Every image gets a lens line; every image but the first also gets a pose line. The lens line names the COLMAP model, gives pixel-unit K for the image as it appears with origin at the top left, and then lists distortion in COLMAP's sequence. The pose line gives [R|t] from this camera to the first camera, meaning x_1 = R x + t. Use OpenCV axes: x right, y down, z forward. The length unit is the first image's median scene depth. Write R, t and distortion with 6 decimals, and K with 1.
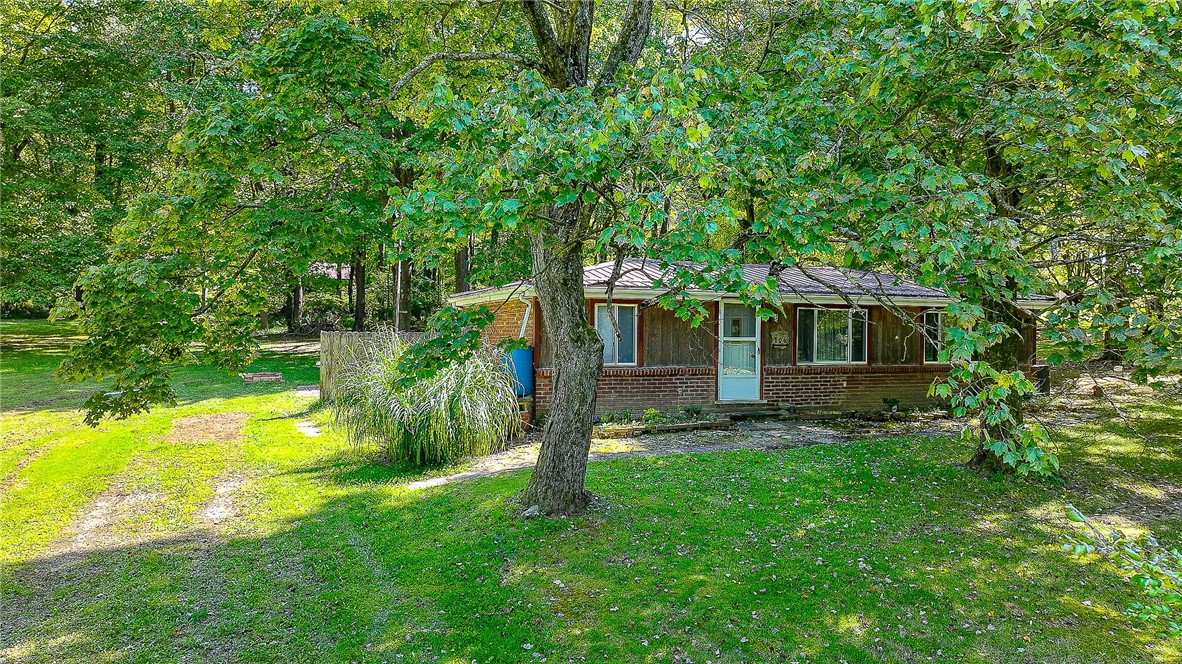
lens RADIAL K [[819.8, 0, 595.6], [0, 819.8, 332.3], [0, 0, 1]] dist [-0.003724, 0.002710]
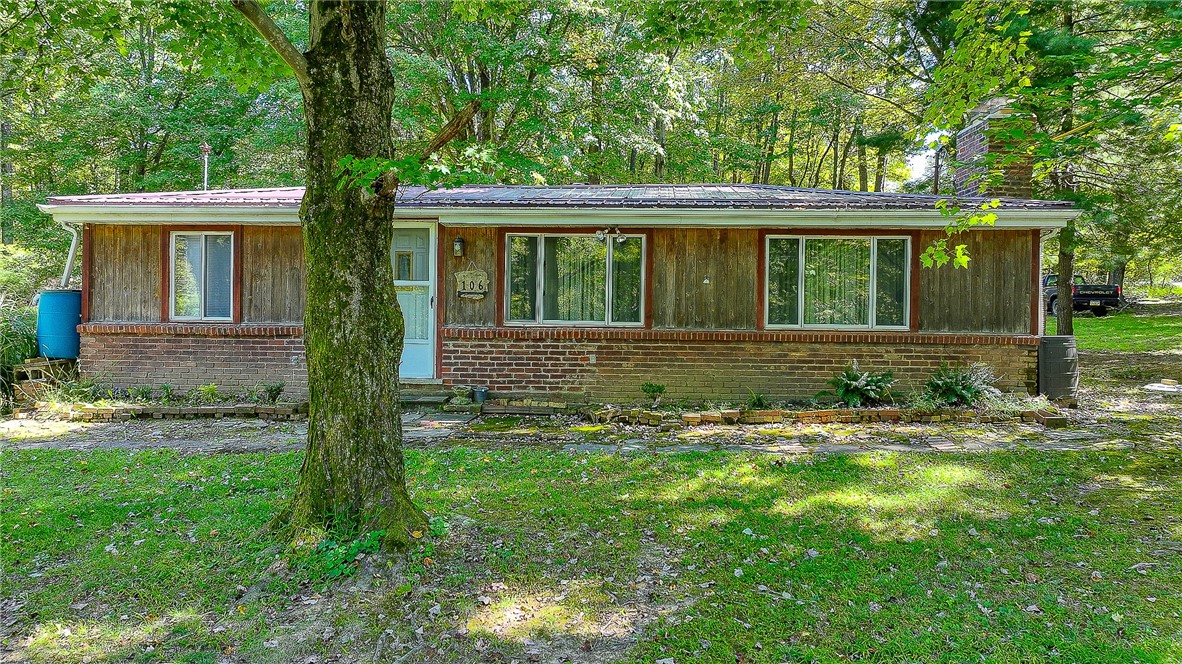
lens RADIAL K [[819.8, 0, 595.6], [0, 819.8, 332.3], [0, 0, 1]] dist [-0.003724, 0.002710]
pose [[0.912811, 0.010752, -0.408240, 0.575002], [-0.004531, 0.999858, 0.016203, 0.035596], [0.408356, -0.012941, 0.912731, 0.469510]]
